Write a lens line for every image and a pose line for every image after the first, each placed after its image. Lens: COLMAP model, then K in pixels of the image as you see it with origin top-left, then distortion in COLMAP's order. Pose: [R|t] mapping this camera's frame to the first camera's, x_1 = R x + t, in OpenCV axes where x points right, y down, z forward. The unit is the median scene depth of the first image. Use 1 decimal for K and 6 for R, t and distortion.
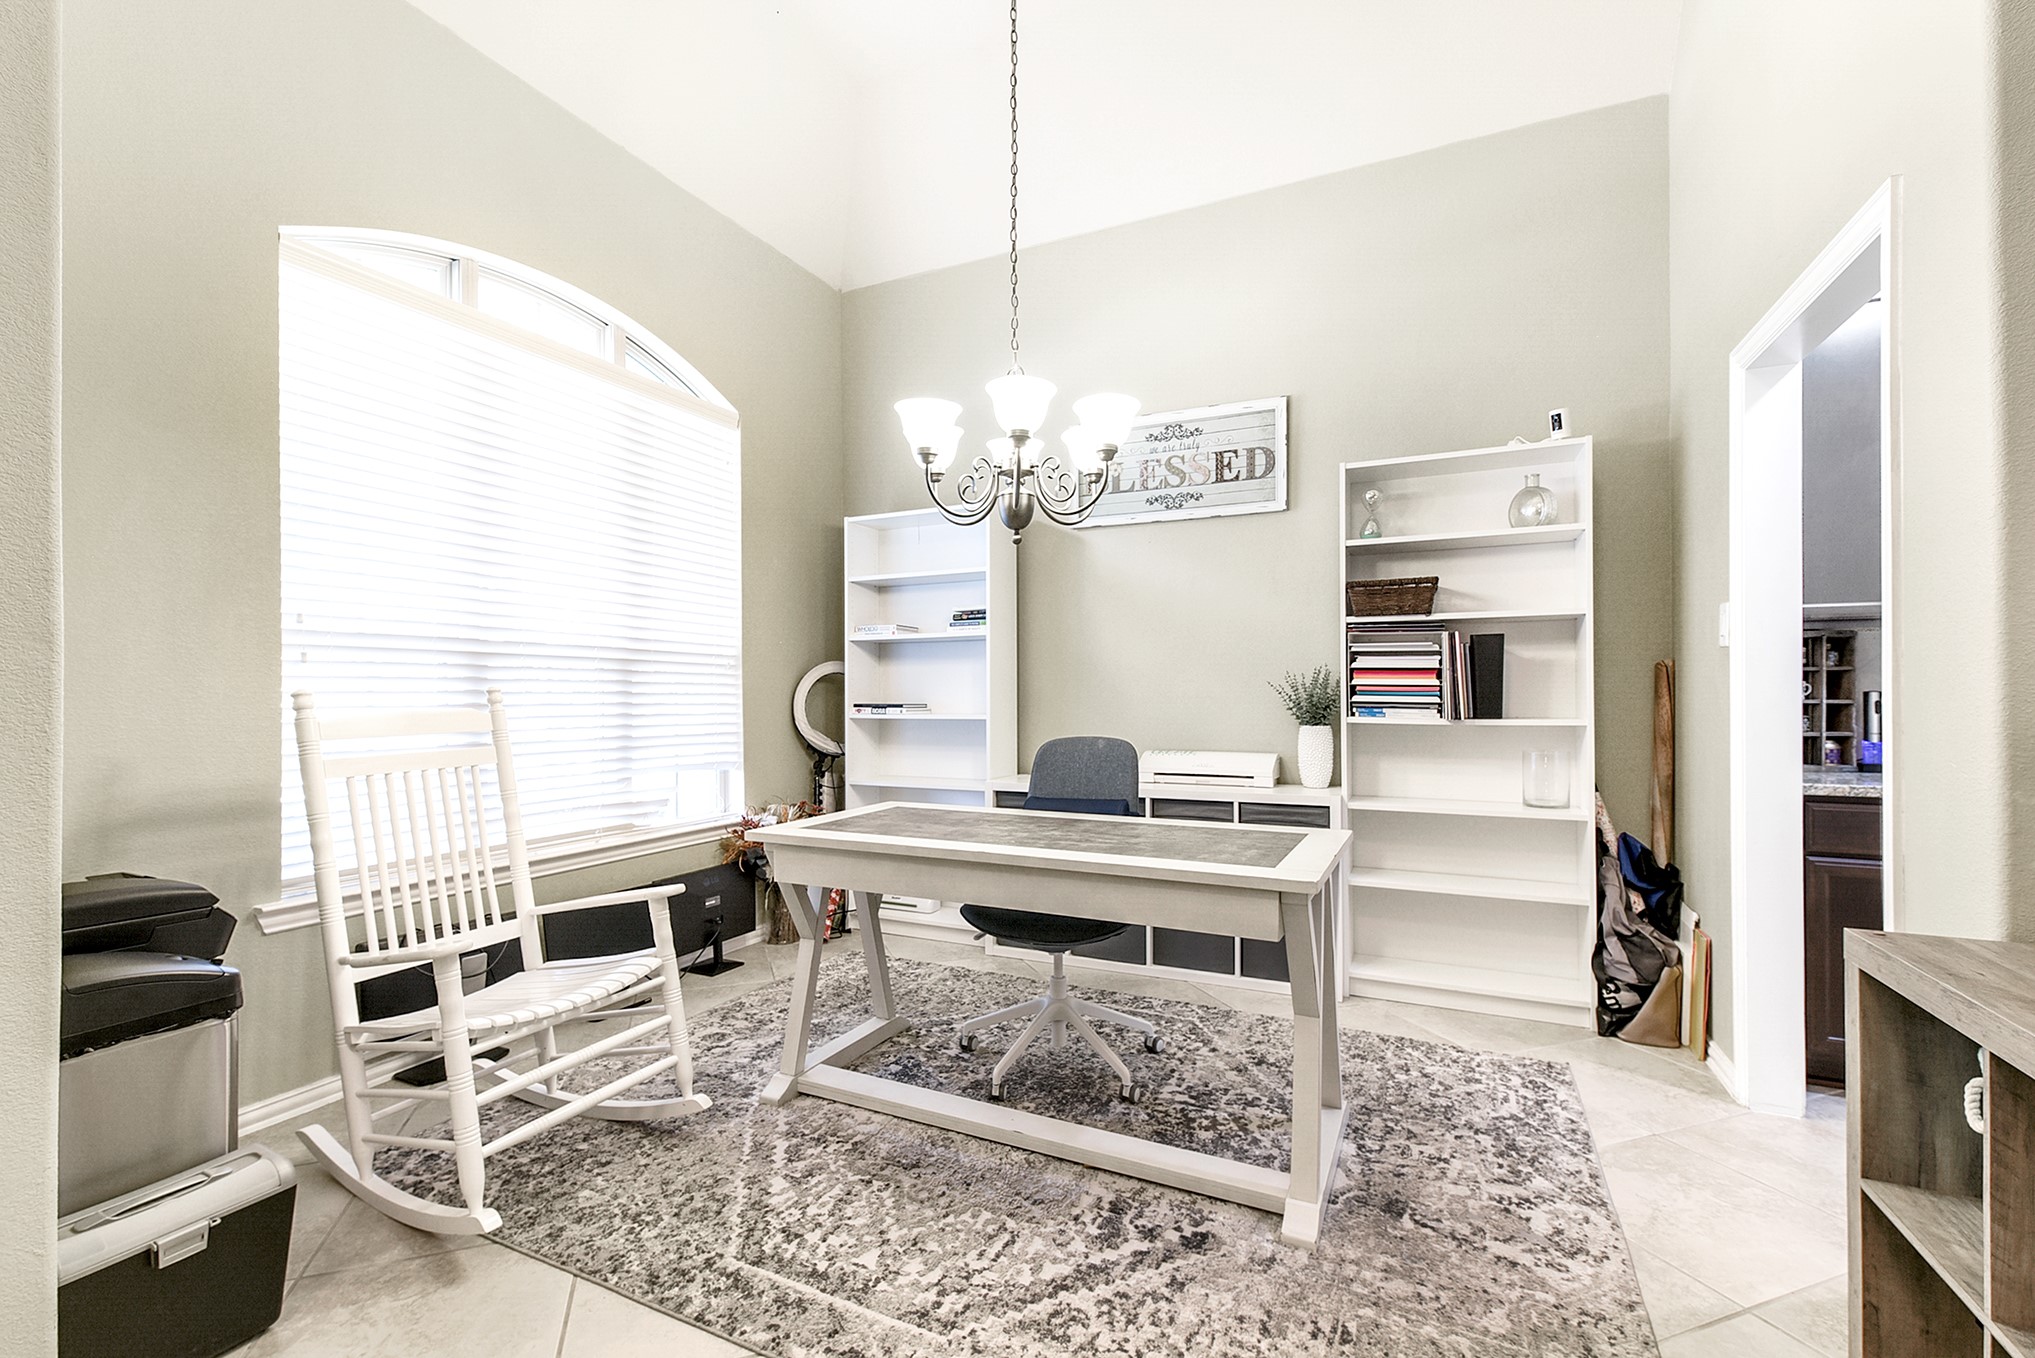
lens RADIAL K [[887.5, 0, 1030.6], [0, 887.5, 683.1], [0, 0, 1]] dist [0.003331, -0.003541]
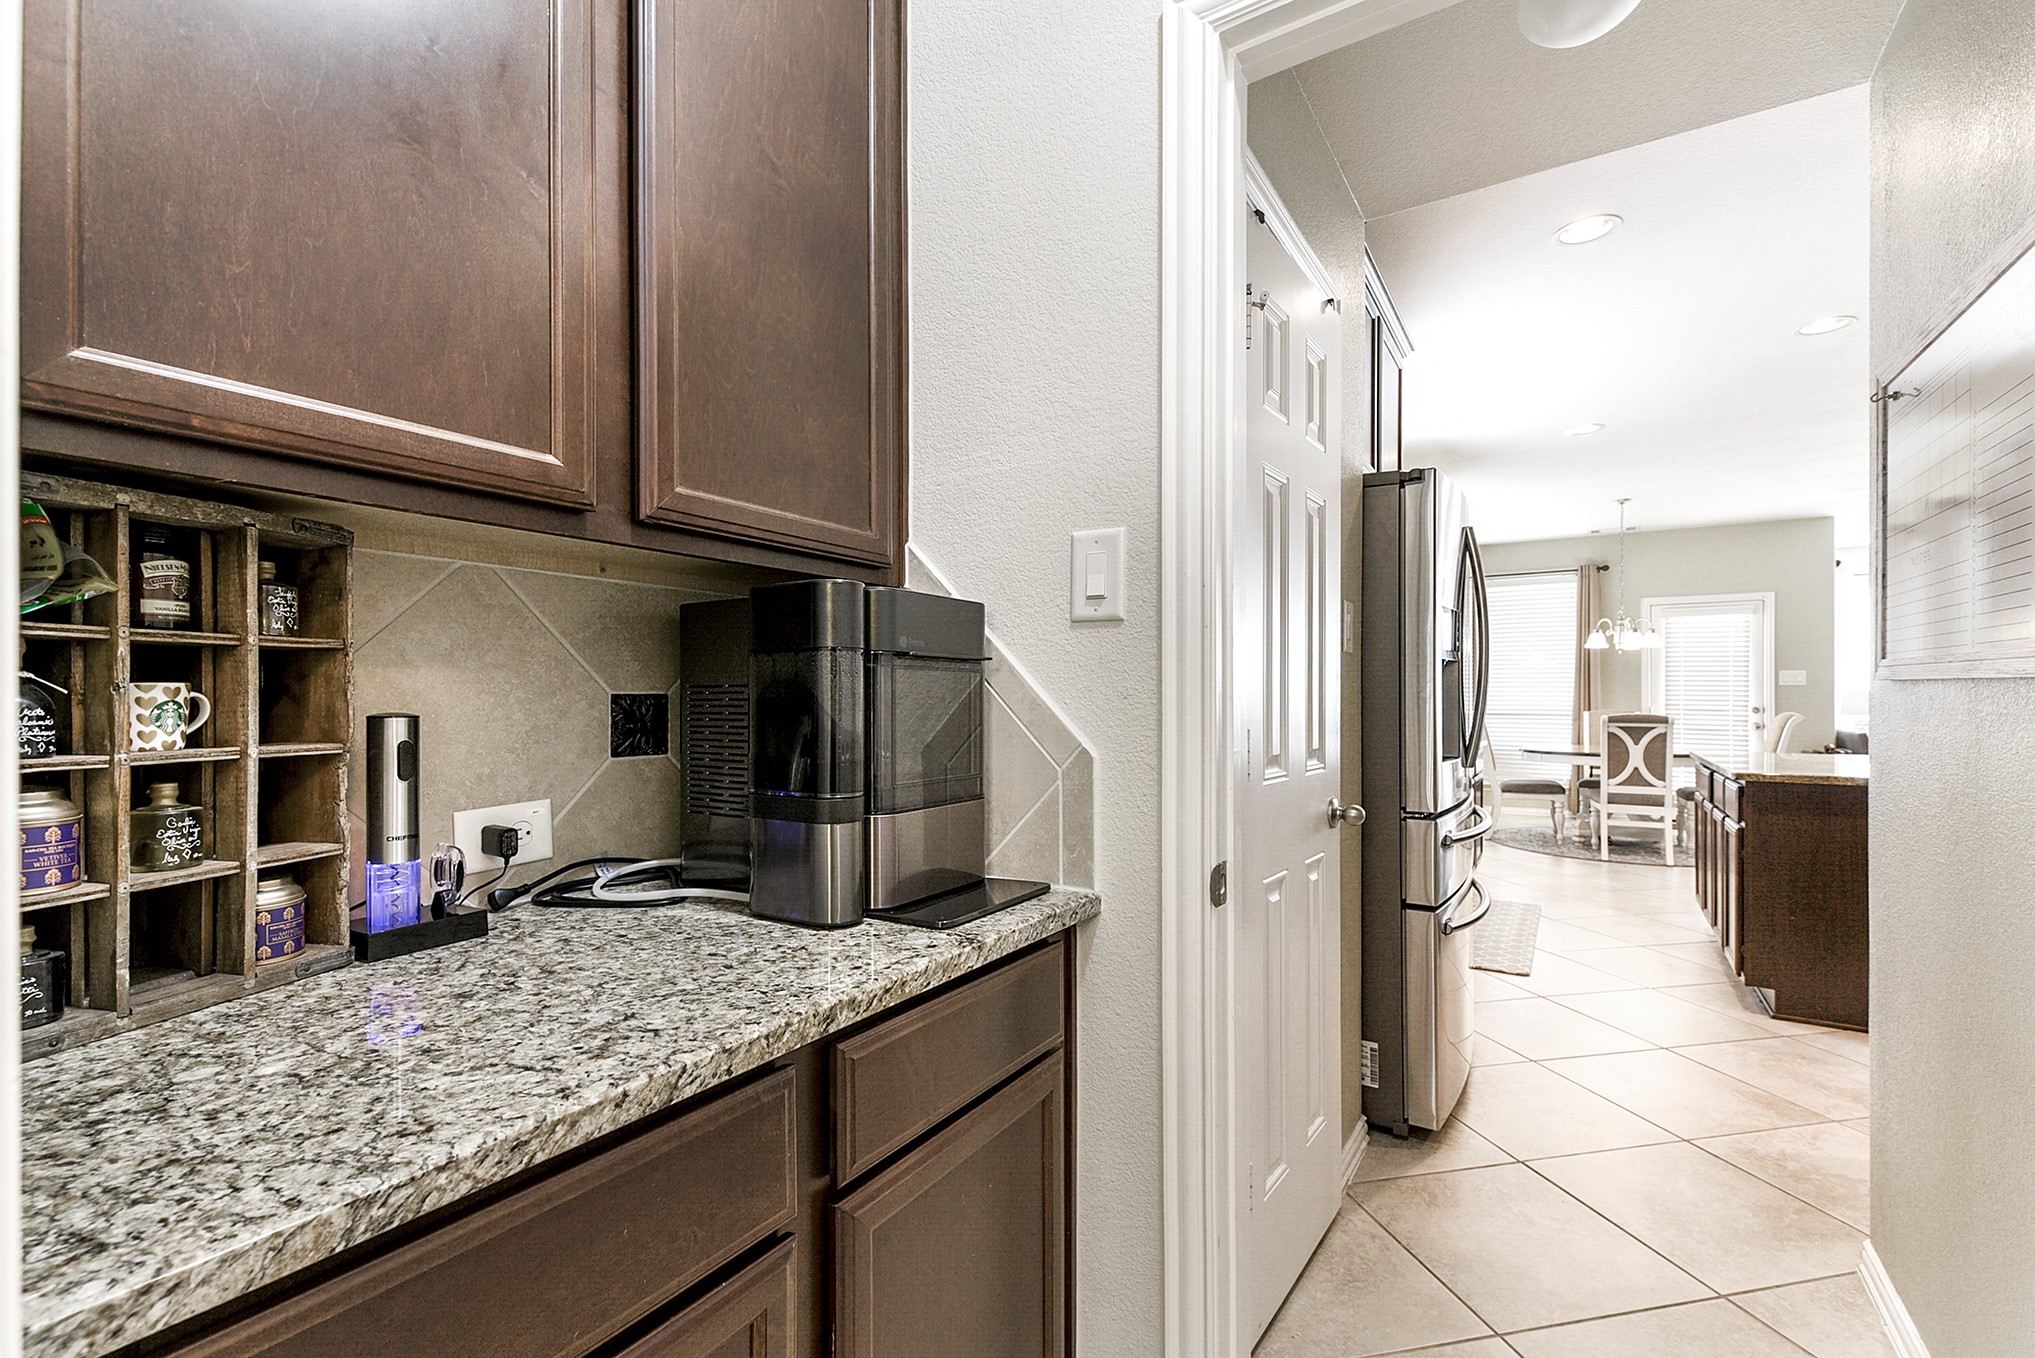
lens RADIAL K [[887.5, 0, 1007.0], [0, 887.5, 689.9], [0, 0, 1]] dist [0.003331, -0.003541]
pose [[0.158833, 0.000142, 0.987305, 0.641785], [0.001062, 0.999999, -0.000315, 0.000098], [-0.987305, 0.001099, 0.158833, 0.704535]]
